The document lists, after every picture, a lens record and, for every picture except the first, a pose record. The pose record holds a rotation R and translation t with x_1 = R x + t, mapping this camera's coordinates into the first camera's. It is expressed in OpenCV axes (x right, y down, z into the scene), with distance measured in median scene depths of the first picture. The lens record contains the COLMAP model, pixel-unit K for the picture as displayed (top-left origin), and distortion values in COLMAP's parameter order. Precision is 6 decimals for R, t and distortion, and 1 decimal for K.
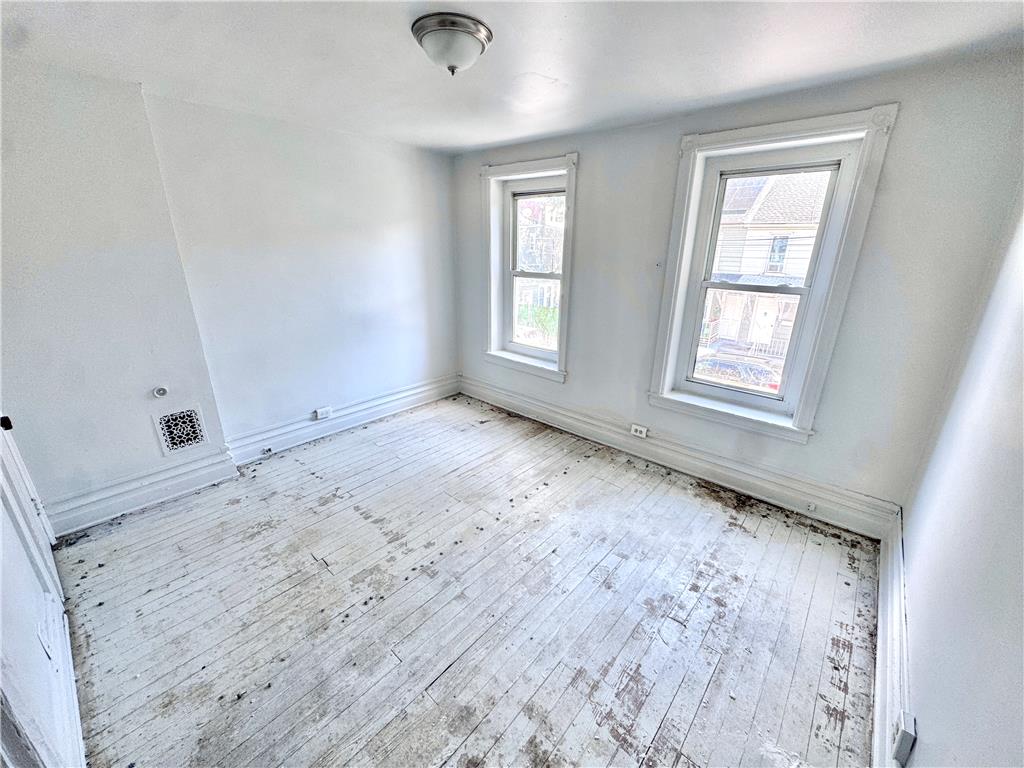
lens RADIAL K [[405.8, 0, 508.3], [0, 405.8, 381.1], [0, 0, 1]] dist [-0.006337, 0.000985]
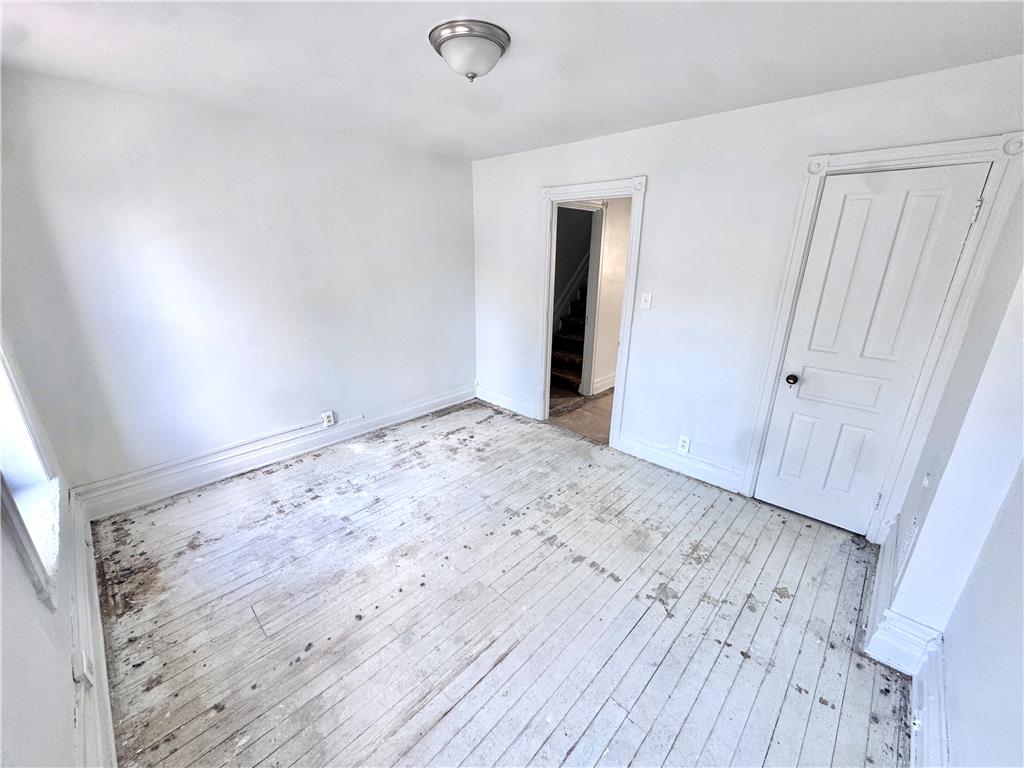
lens RADIAL K [[405.8, 0, 513.8], [0, 405.8, 380.7], [0, 0, 1]] dist [-0.006337, 0.000985]
pose [[-0.999311, -0.029540, 0.022457, -0.198006], [-0.010042, 0.797896, 0.602711, -0.550722], [-0.035723, 0.602071, -0.797643, 1.590829]]
